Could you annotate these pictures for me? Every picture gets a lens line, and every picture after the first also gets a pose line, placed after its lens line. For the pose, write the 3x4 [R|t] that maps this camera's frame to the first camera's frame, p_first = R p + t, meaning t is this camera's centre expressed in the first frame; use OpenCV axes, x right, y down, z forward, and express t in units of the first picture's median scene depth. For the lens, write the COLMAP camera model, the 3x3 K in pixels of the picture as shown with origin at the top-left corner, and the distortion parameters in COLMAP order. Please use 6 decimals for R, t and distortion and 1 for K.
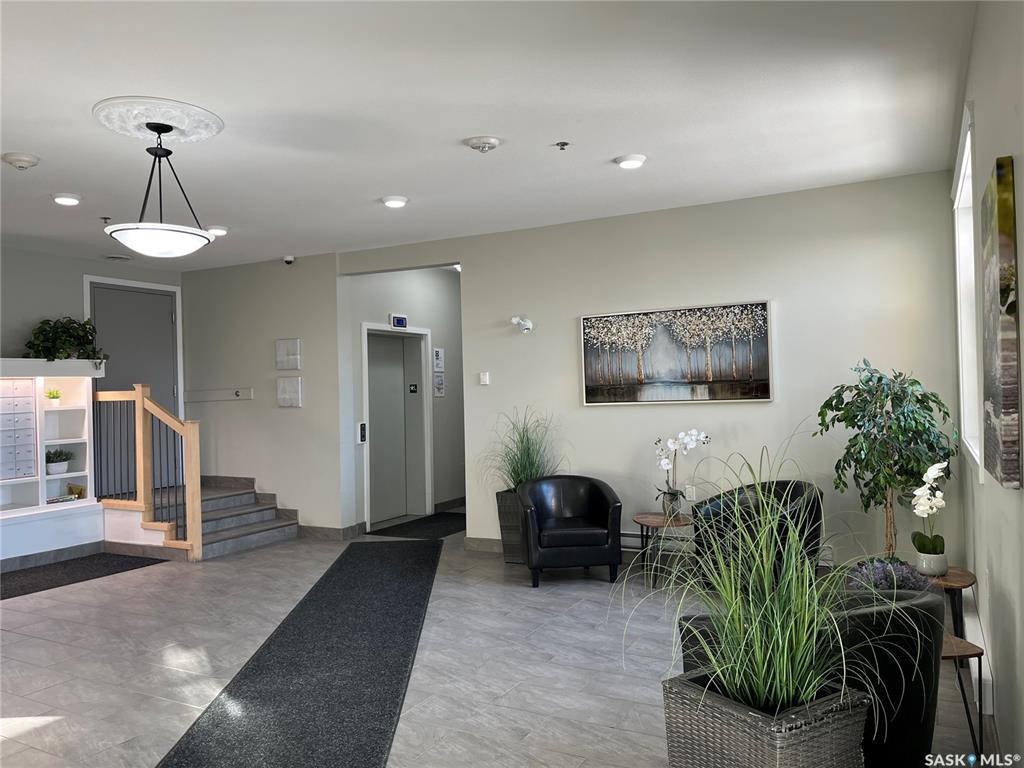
lens RADIAL K [[770.6, 0, 508.7], [0, 770.6, 378.9], [0, 0, 1]] dist [0.044216, -0.064284]
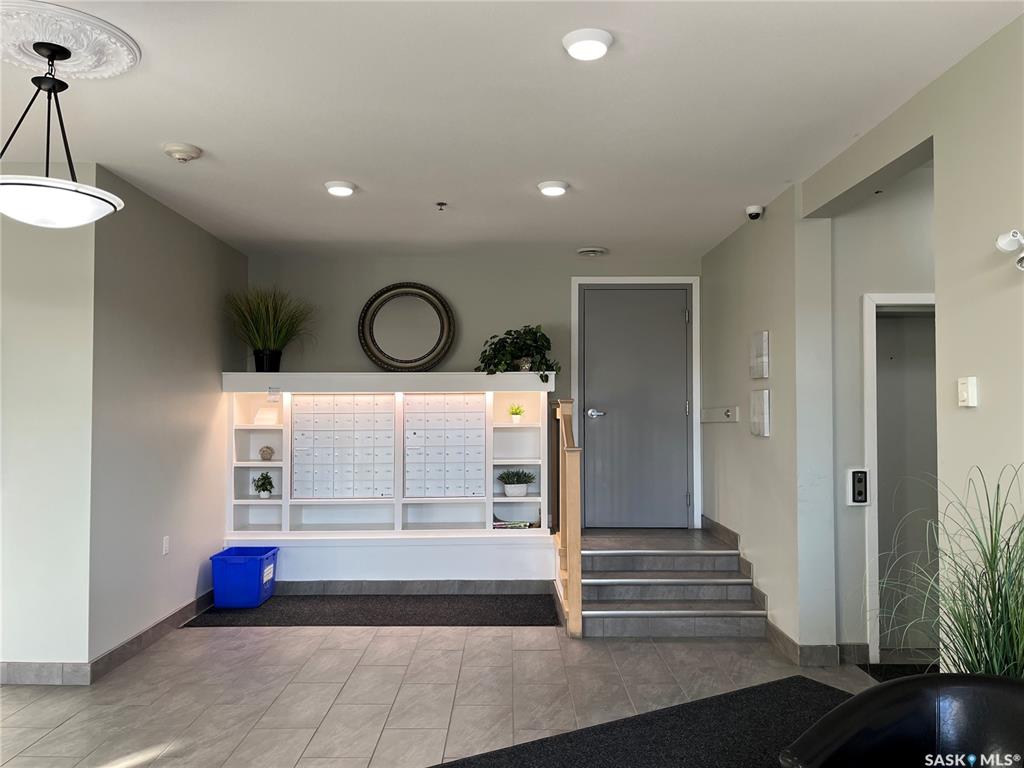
lens RADIAL K [[770.6, 0, 508.0], [0, 770.6, 385.4], [0, 0, 1]] dist [0.044216, -0.064284]
pose [[0.467642, -0.009685, -0.883865, 0.247737], [0.003760, 0.999953, -0.008967, -0.001770], [0.883910, 0.000870, 0.467656, 0.625810]]
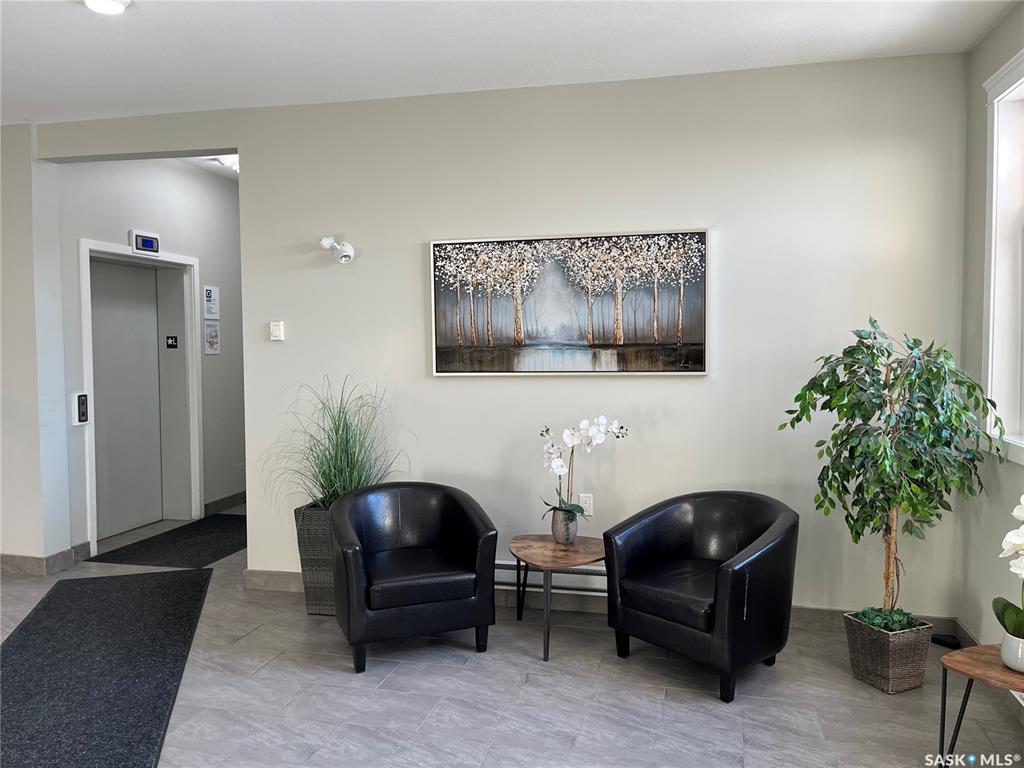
lens RADIAL K [[770.6, 0, 519.2], [0, 770.6, 390.4], [0, 0, 1]] dist [0.044216, -0.064284]
pose [[0.964654, 0.006953, 0.263427, -0.006372], [-0.026109, 0.997255, 0.069285, -0.001334], [-0.262222, -0.073714, 0.962188, 0.337676]]
